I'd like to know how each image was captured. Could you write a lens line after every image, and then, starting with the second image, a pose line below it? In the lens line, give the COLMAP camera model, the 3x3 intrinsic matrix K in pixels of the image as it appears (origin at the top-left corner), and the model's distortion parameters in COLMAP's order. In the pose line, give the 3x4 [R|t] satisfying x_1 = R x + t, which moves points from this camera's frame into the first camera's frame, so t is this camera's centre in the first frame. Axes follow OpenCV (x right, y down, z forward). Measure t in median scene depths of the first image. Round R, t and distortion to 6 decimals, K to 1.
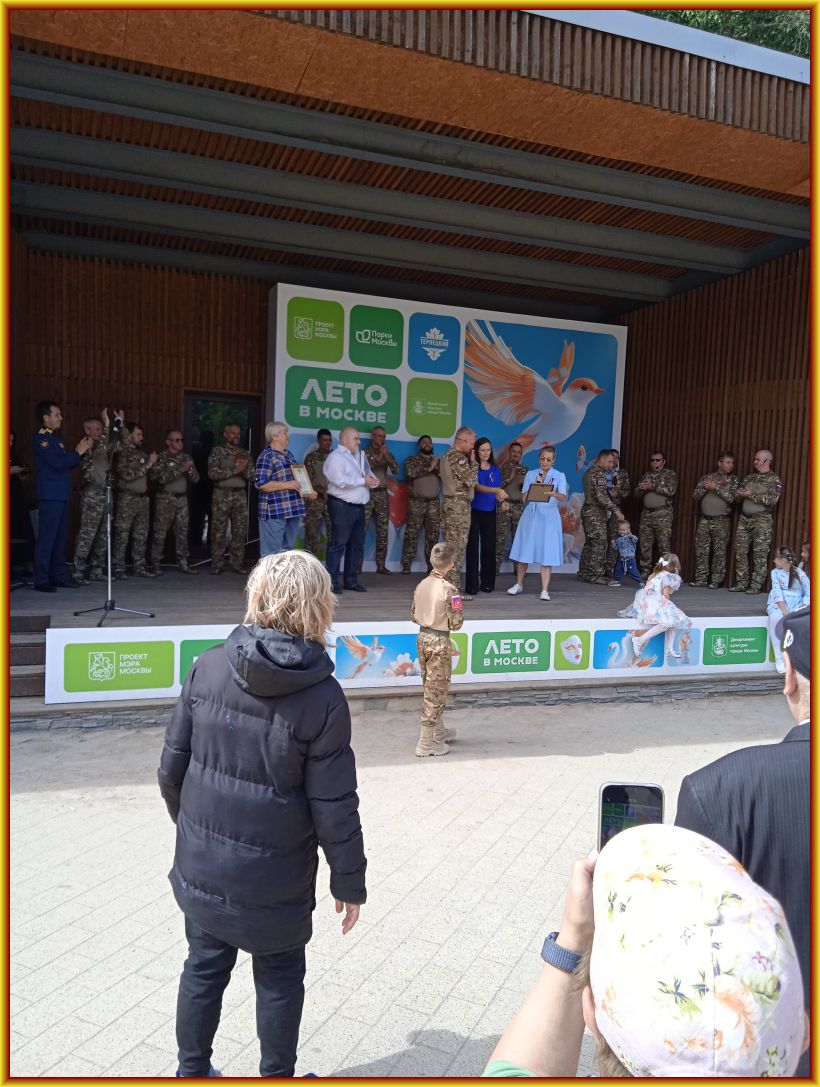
lens RADIAL K [[910.9, 0, 389.5], [0, 910.9, 547.5], [0, 0, 1]] dist [0.068729, -0.102741]
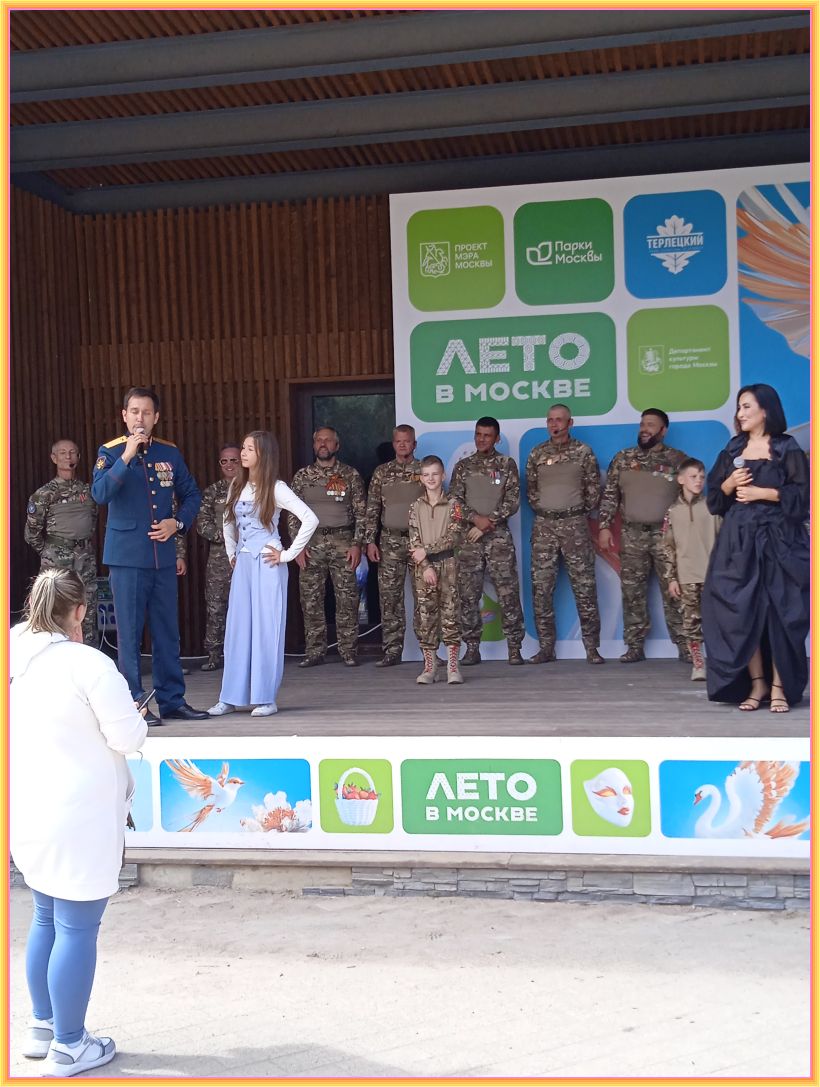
lens RADIAL K [[1493.8, 0, 397.7], [0, 1493.8, 549.8], [0, 0, 1]] dist [0.144670, -0.544795]
pose [[0.830990, -0.060343, -0.553005, 0.431746], [0.028765, 0.997430, -0.065614, 0.018460], [0.555543, 0.038617, 0.830591, 0.165514]]
